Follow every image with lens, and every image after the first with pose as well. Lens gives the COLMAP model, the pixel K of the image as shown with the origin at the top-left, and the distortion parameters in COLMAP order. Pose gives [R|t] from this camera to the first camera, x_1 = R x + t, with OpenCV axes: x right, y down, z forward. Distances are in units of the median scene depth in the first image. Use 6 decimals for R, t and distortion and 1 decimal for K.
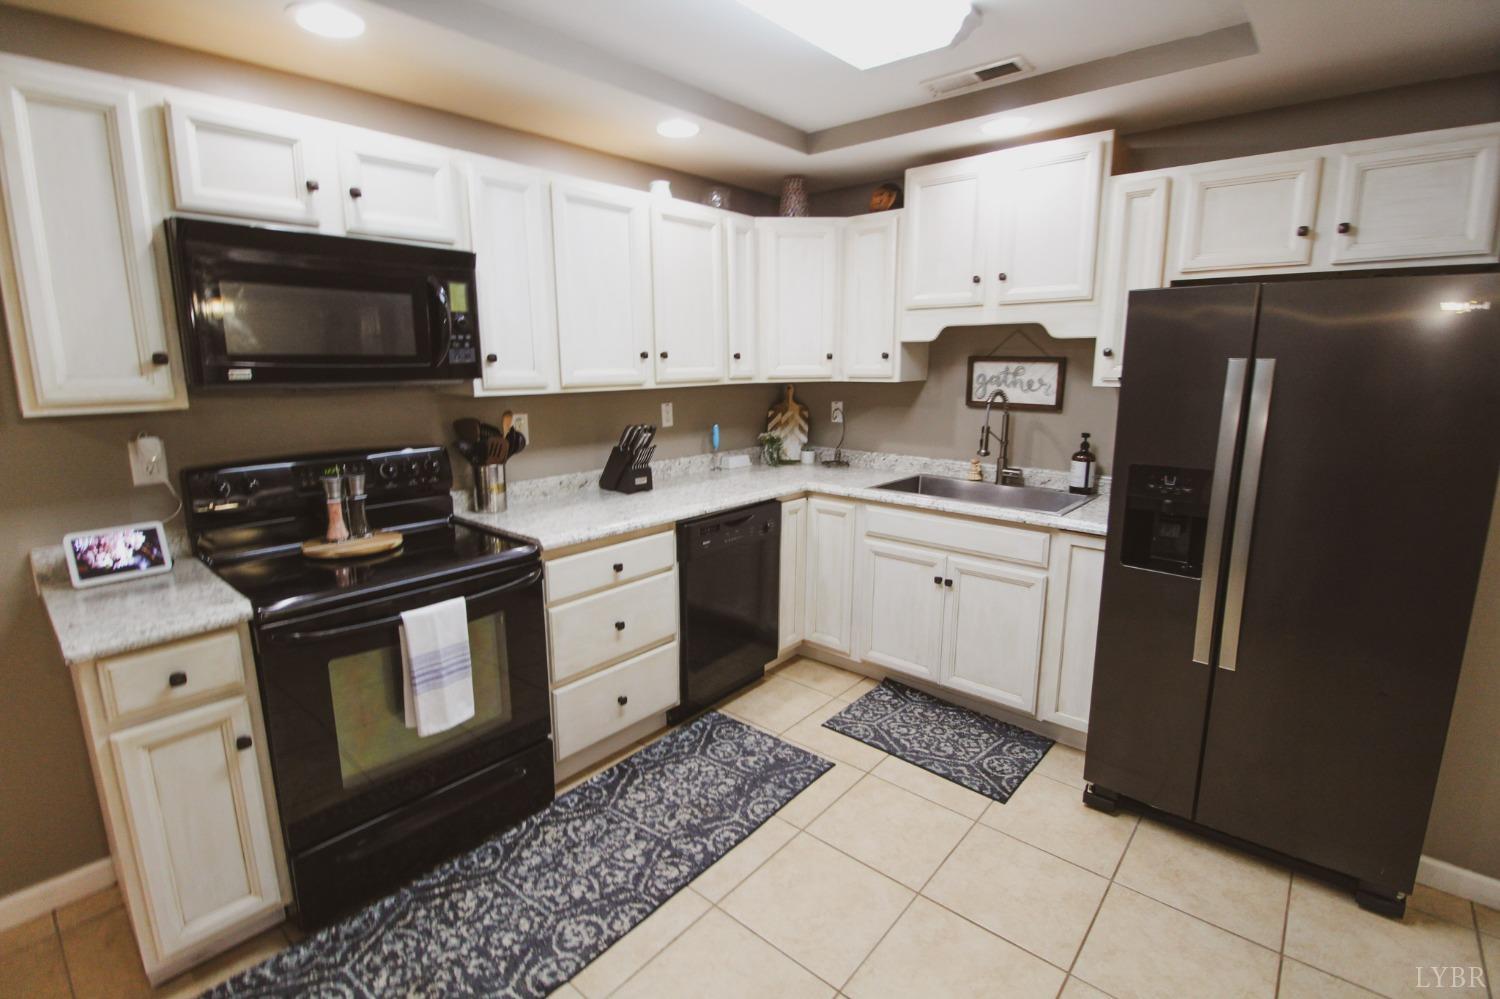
lens RADIAL K [[690.6, 0, 748.0], [0, 690.6, 490.9], [0, 0, 1]] dist [-0.003946, -0.011501]
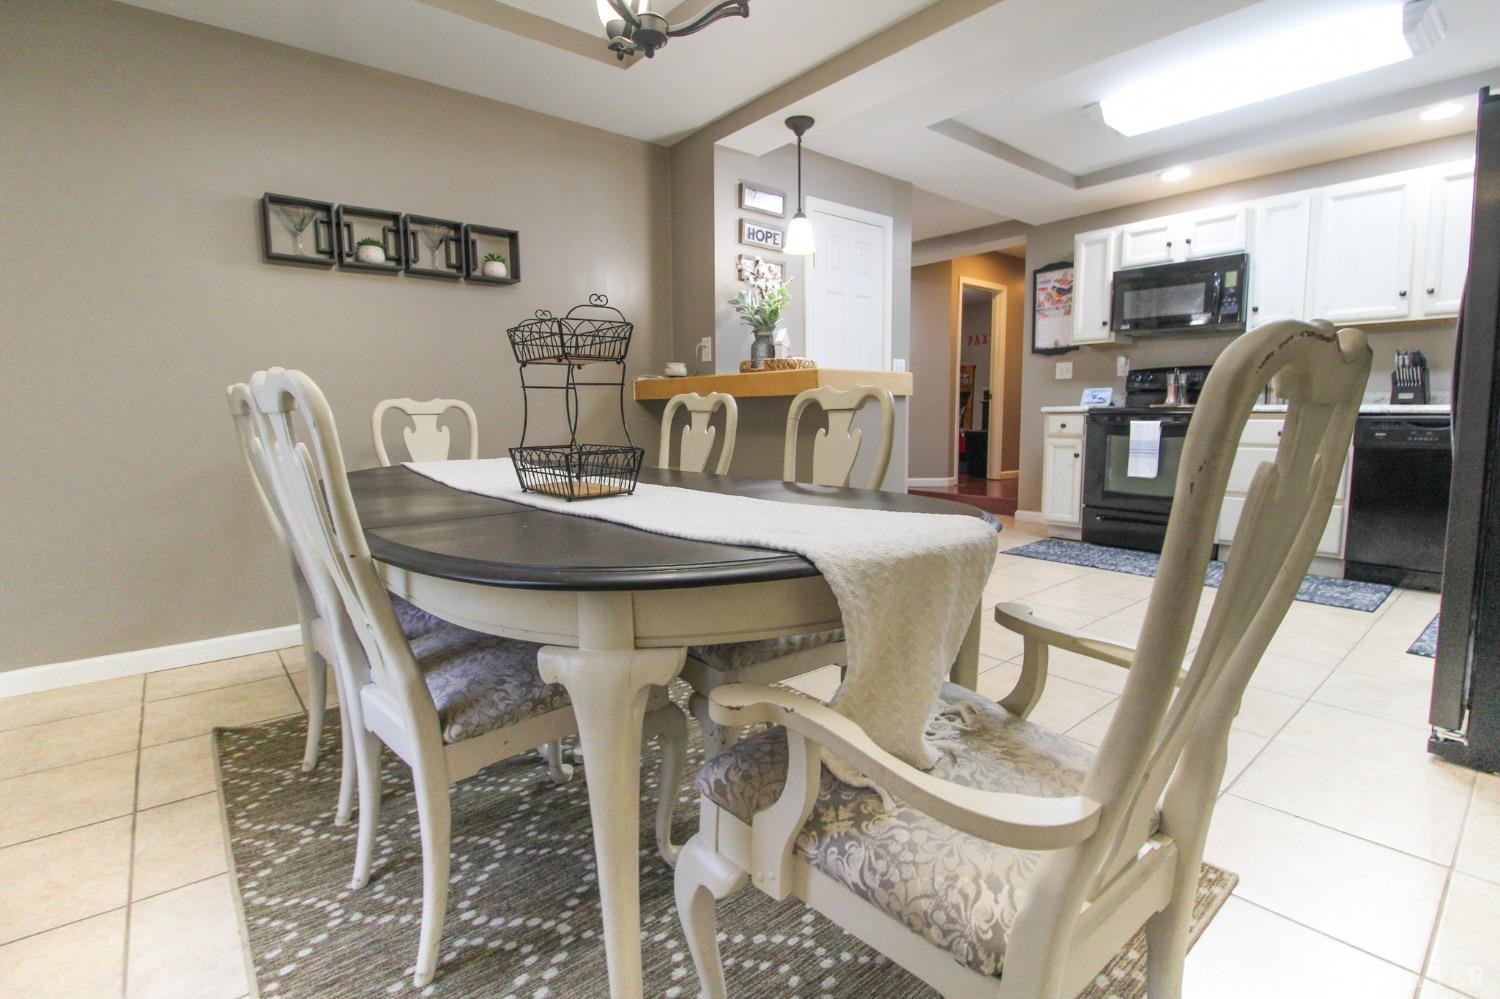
lens RADIAL K [[690.6, 0, 747.1], [0, 690.6, 493.0], [0, 0, 1]] dist [-0.003946, -0.011501]
pose [[-0.150338, 0.122118, -0.981063, 2.018714], [-0.170320, 0.974306, 0.147377, 0.288678], [0.973853, 0.189251, -0.125676, 0.045500]]
